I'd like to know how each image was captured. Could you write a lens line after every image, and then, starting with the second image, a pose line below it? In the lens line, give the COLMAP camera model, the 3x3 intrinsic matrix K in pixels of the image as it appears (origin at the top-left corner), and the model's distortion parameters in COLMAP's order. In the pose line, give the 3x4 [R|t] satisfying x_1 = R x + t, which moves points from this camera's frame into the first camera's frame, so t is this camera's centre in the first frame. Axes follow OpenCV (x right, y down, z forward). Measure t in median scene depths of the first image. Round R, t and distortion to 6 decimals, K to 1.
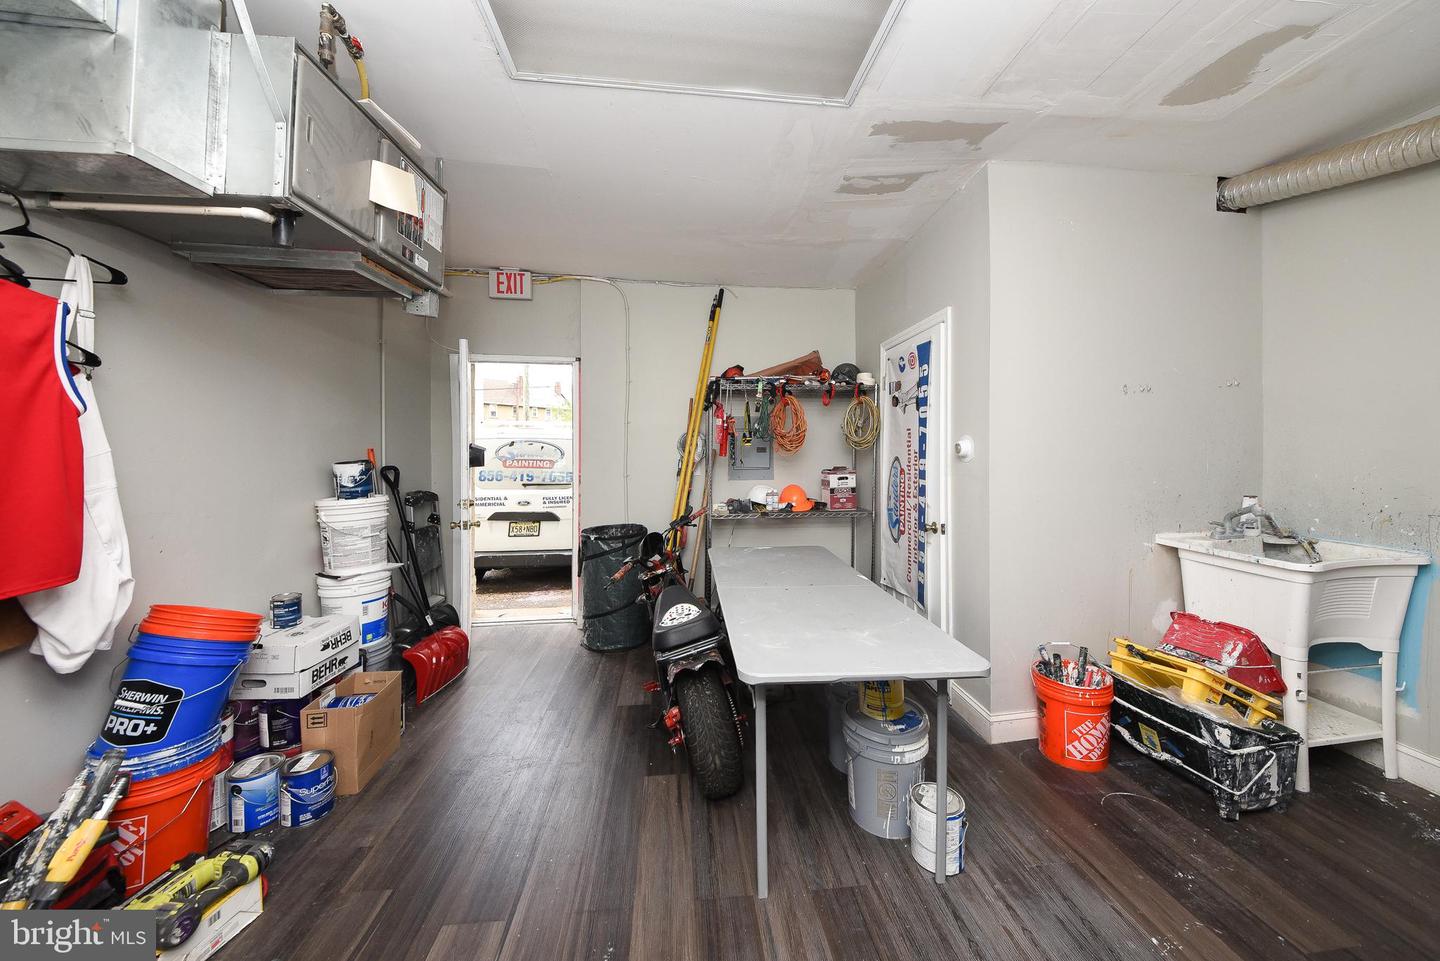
lens RADIAL K [[509.5, 0, 735.3], [0, 509.5, 444.8], [0, 0, 1]] dist [0.000458, -0.000320]
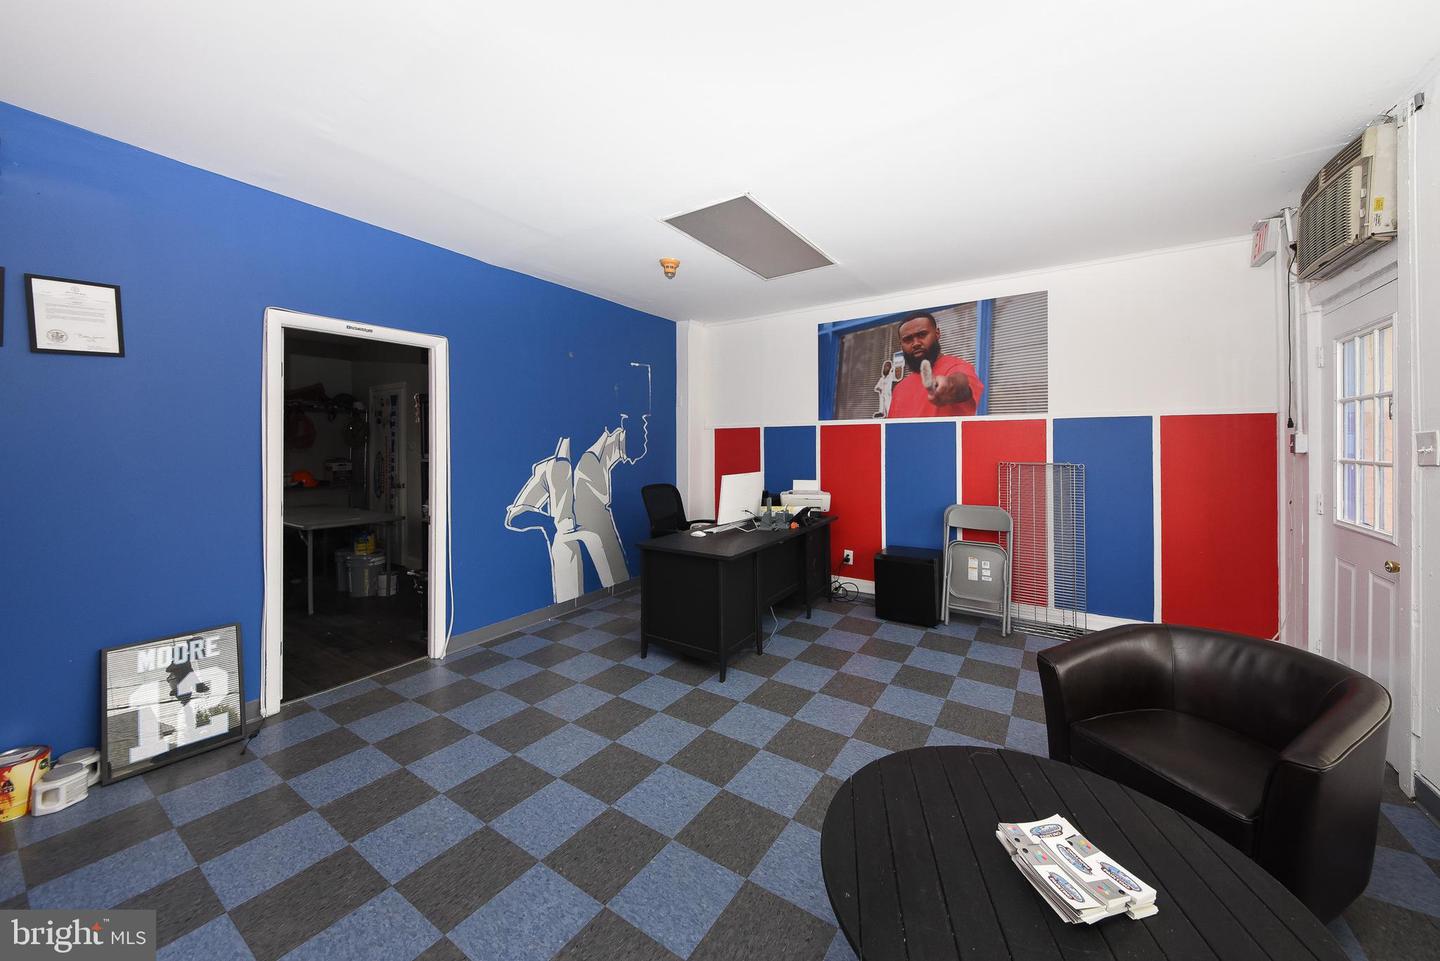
lens RADIAL K [[509.5, 0, 735.2], [0, 509.5, 441.3], [0, 0, 1]] dist [0.000458, -0.000320]
pose [[0.634759, 0.000761, 0.772710, -0.306481], [-0.010508, 0.999916, 0.007647, -0.043345], [-0.772639, -0.012973, 0.634713, -1.230856]]
